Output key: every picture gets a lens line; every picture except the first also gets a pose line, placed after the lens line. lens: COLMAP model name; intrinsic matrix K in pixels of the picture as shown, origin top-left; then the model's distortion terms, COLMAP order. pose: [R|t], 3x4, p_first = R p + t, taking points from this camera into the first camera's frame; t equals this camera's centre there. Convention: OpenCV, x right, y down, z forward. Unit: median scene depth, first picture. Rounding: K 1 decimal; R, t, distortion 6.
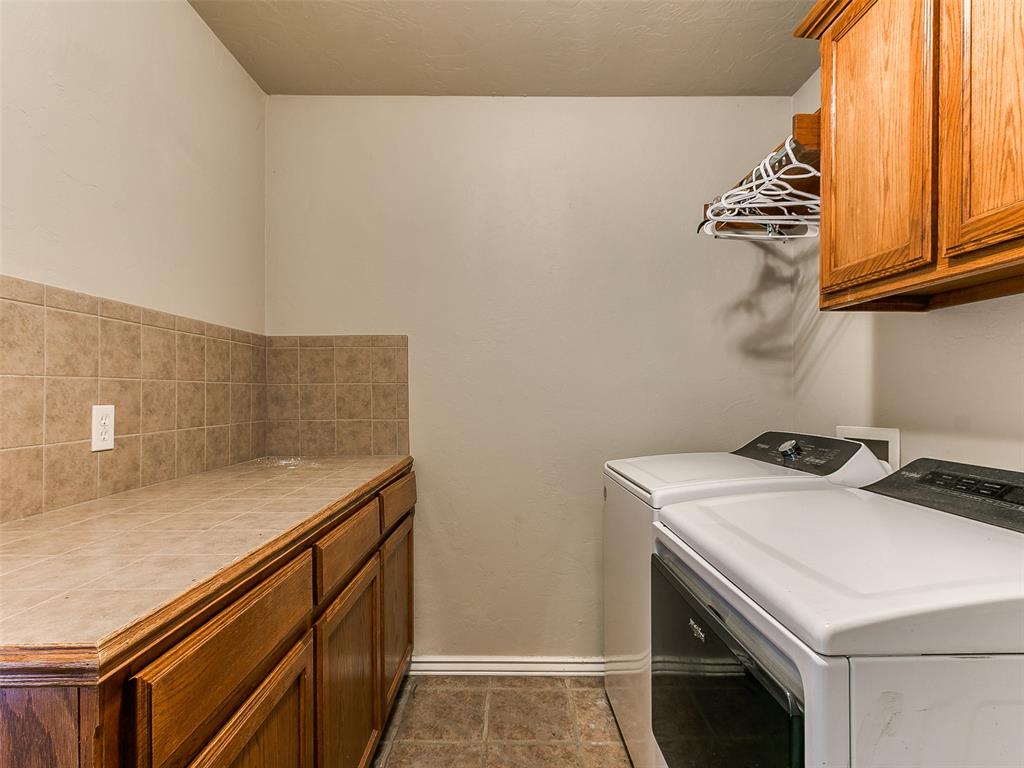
lens RADIAL K [[527.2, 0, 512.0], [0, 527.2, 388.9], [0, 0, 1]] dist [-0.000785, -0.001079]
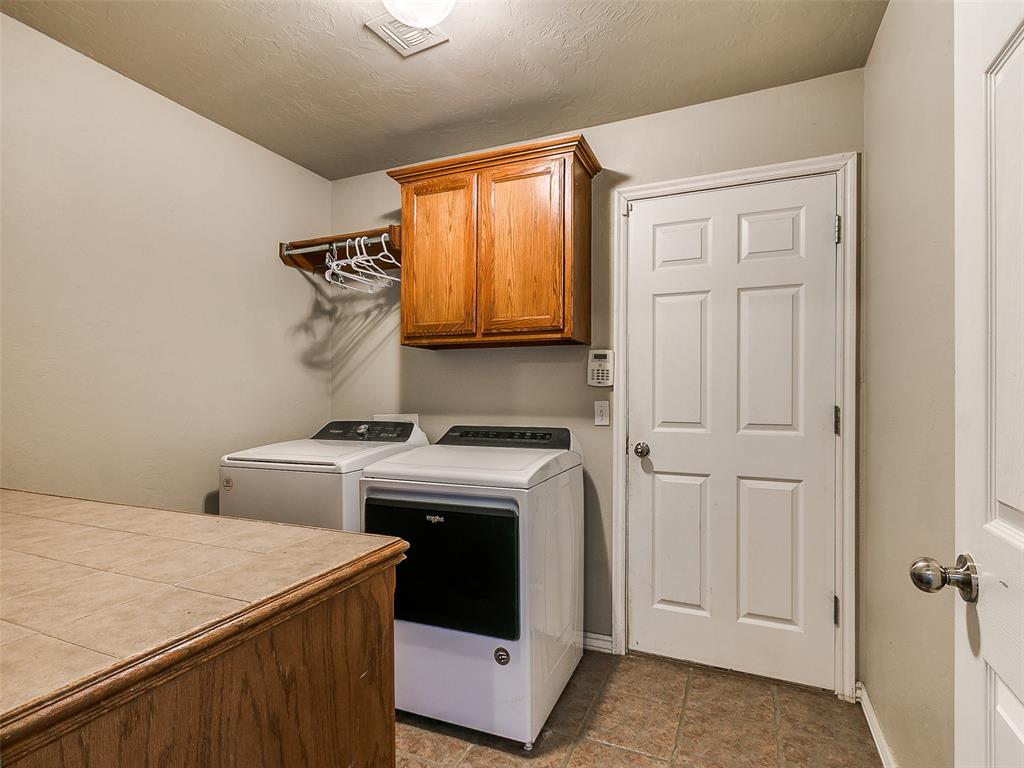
lens RADIAL K [[527.2, 0, 514.8], [0, 527.2, 387.8], [0, 0, 1]] dist [-0.000785, -0.001079]
pose [[0.407675, 0.005473, 0.913111, -0.695505], [-0.002963, 0.999985, -0.004671, -0.003670], [-0.913122, -0.000802, 0.407685, -0.022803]]
